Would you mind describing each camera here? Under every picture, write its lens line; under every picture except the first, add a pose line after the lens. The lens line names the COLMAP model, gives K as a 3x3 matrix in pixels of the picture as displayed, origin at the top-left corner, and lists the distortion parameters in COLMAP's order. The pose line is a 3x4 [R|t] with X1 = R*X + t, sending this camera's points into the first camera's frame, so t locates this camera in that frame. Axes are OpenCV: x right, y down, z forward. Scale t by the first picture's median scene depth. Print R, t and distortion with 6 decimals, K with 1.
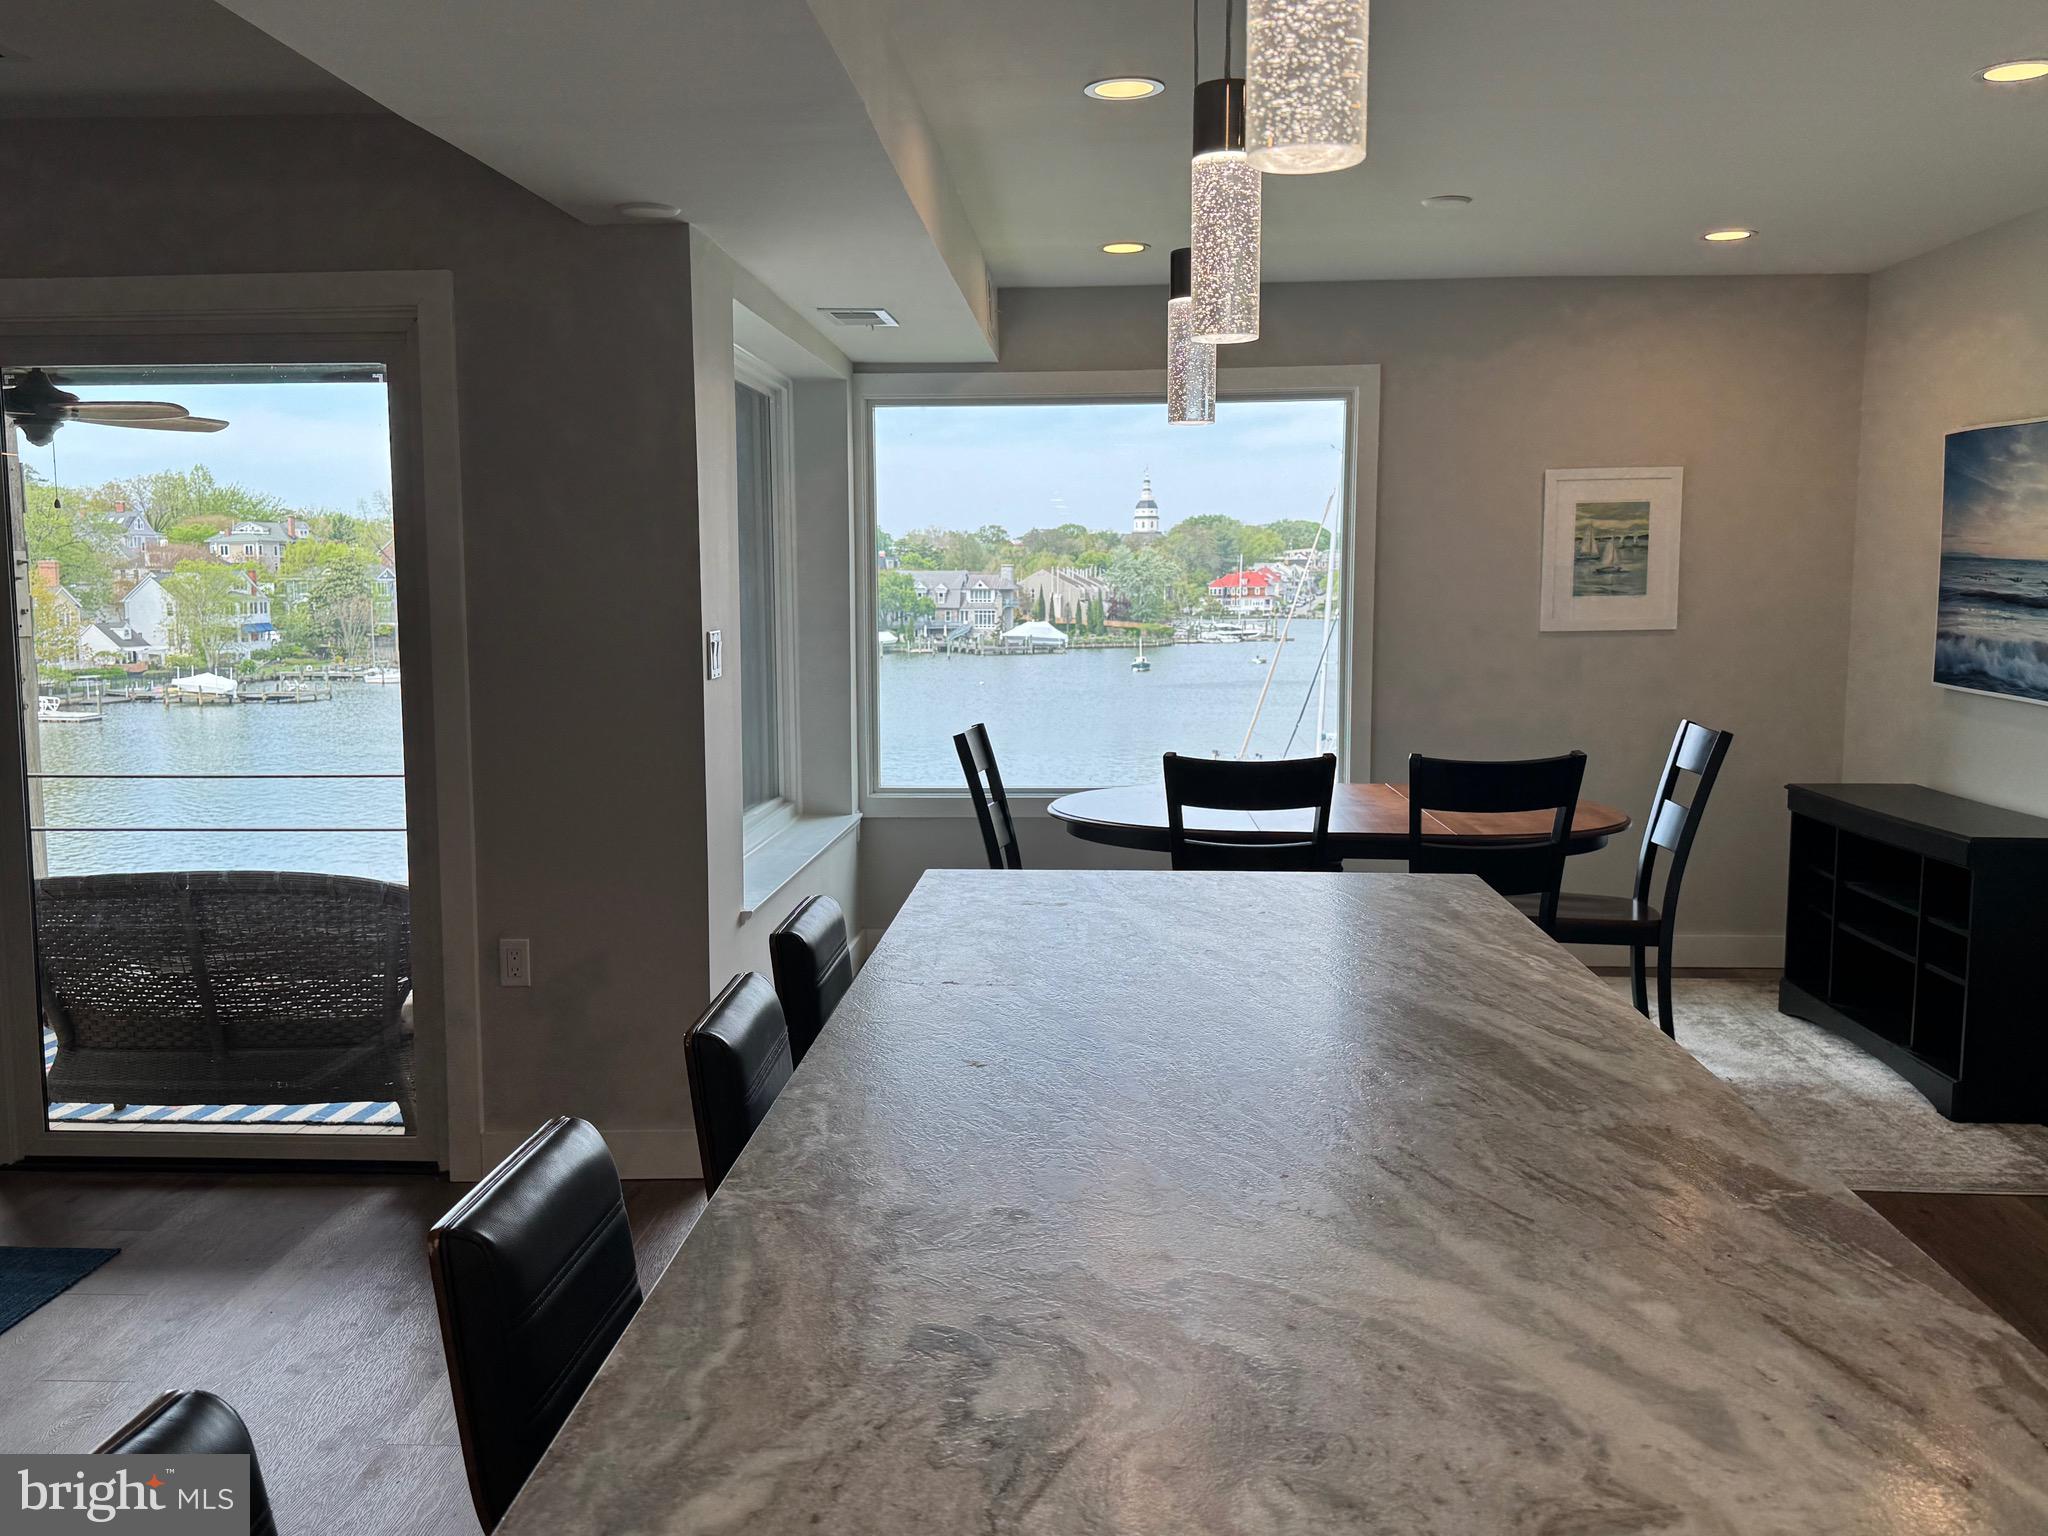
lens RADIAL K [[1686.5, 0, 1024.0], [0, 1686.5, 768.0], [0, 0, 1]] dist [0.130983, -0.252552]
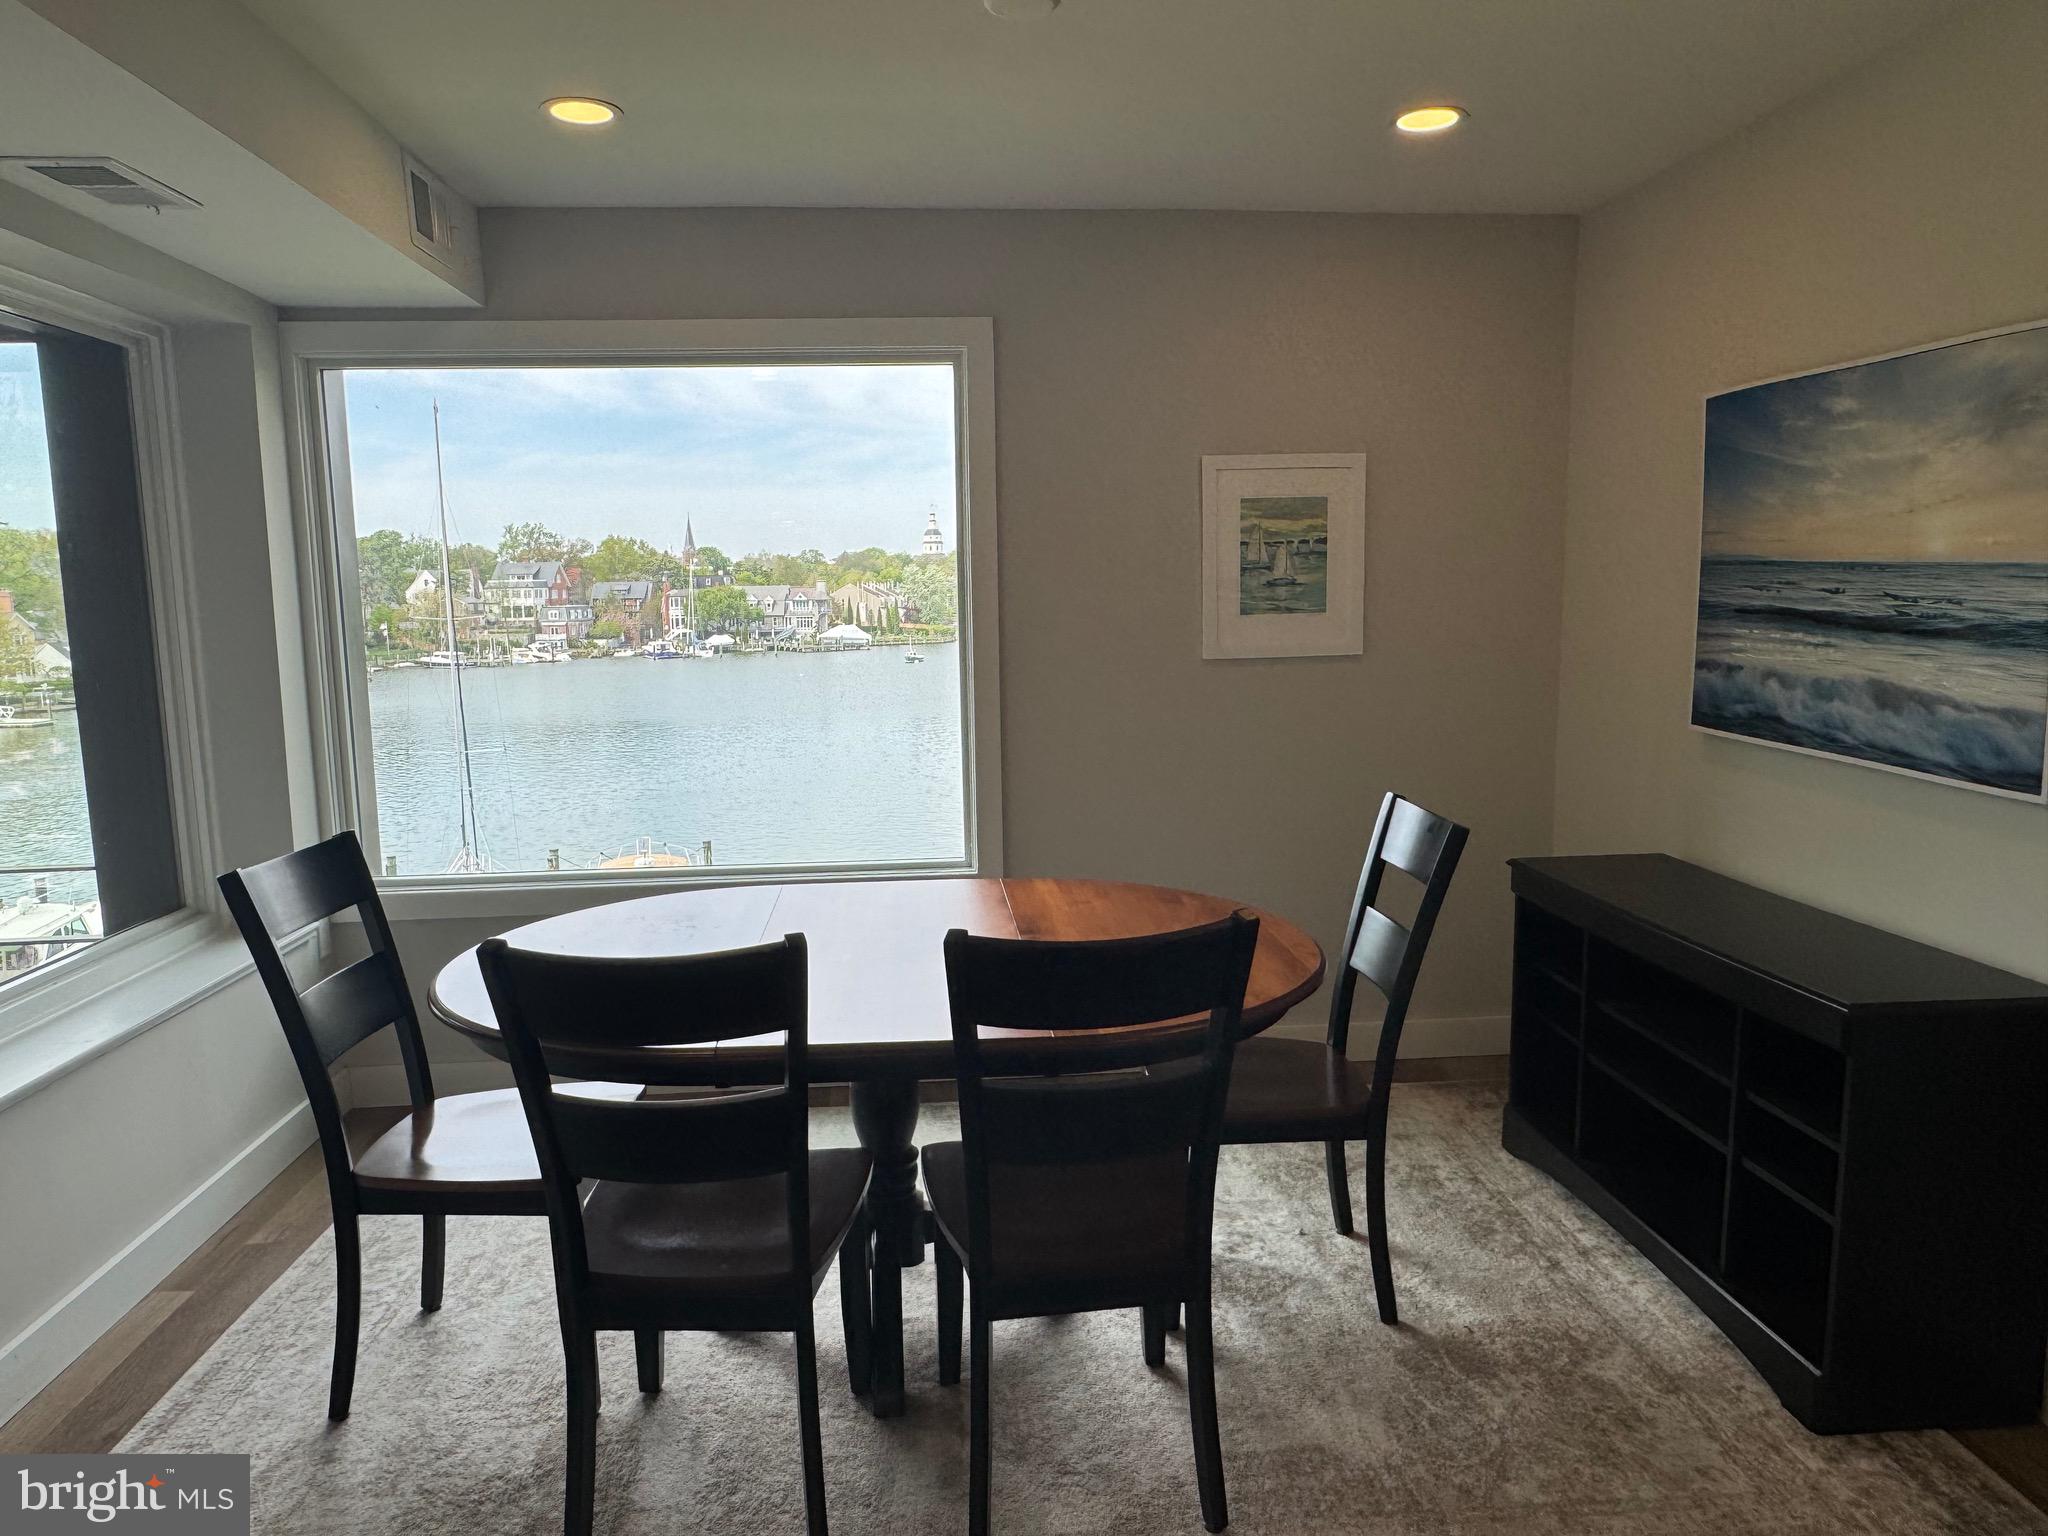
lens RADIAL K [[1315.6, 0, 1024.0], [0, 1315.6, 768.0], [0, 0, 1]] dist [0.002032, -0.025088]
pose [[0.990043, -0.030935, 0.137323, 0.156992], [0.027810, 0.999310, 0.024612, -0.054876], [-0.137989, -0.020548, 0.990221, 0.468845]]
